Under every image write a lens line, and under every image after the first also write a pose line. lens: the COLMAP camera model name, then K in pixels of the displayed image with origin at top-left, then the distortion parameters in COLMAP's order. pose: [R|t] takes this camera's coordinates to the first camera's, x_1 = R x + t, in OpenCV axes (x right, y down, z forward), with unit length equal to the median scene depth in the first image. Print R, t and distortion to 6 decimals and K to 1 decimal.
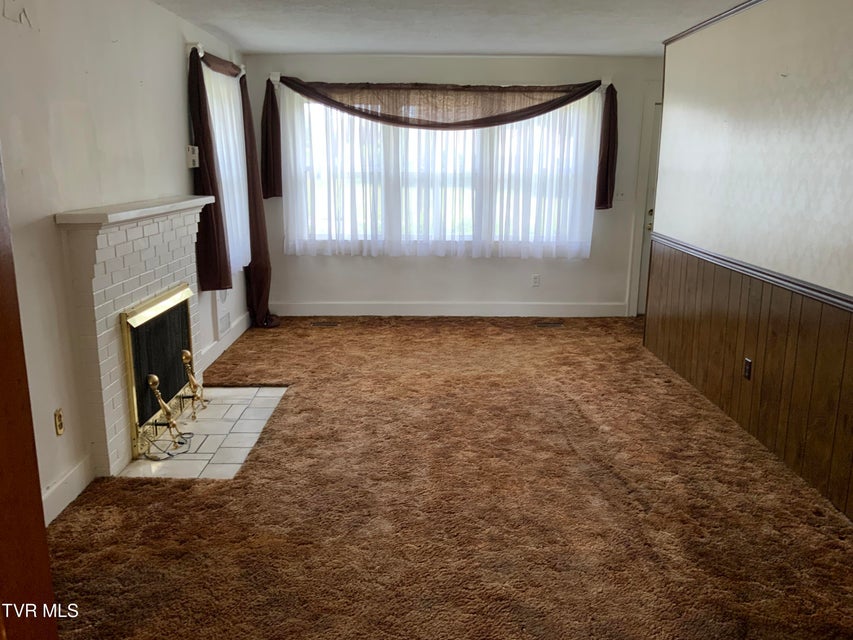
lens RADIAL K [[701.4, 0, 421.0], [0, 701.4, 317.2], [0, 0, 1]] dist [0.089293, -0.151829]
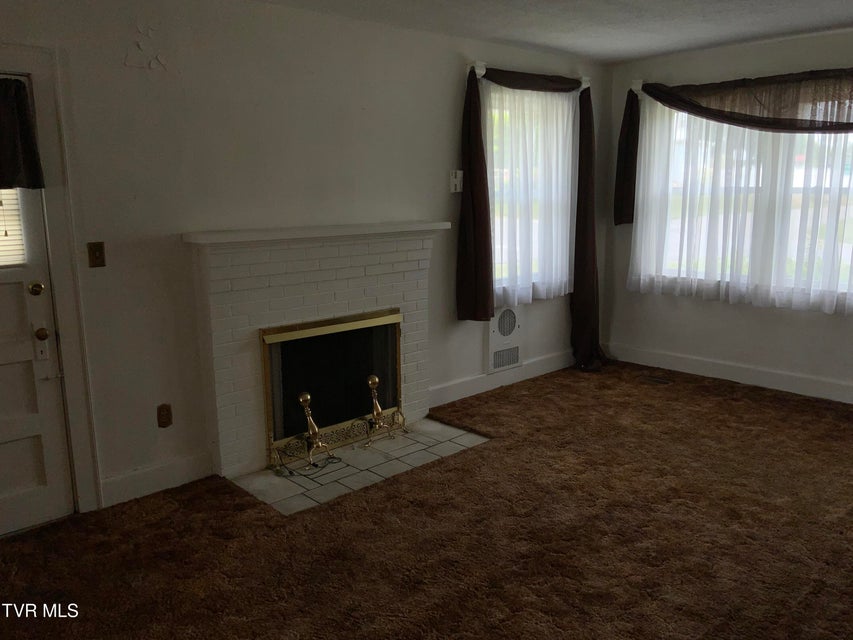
lens RADIAL K [[701.4, 0, 421.0], [0, 701.4, 317.2], [0, 0, 1]] dist [0.089293, -0.151829]
pose [[0.683111, 0.121051, -0.720212, 0.329932], [-0.144931, 0.989024, 0.028767, -0.058049], [0.715789, 0.084730, 0.693157, 0.290831]]
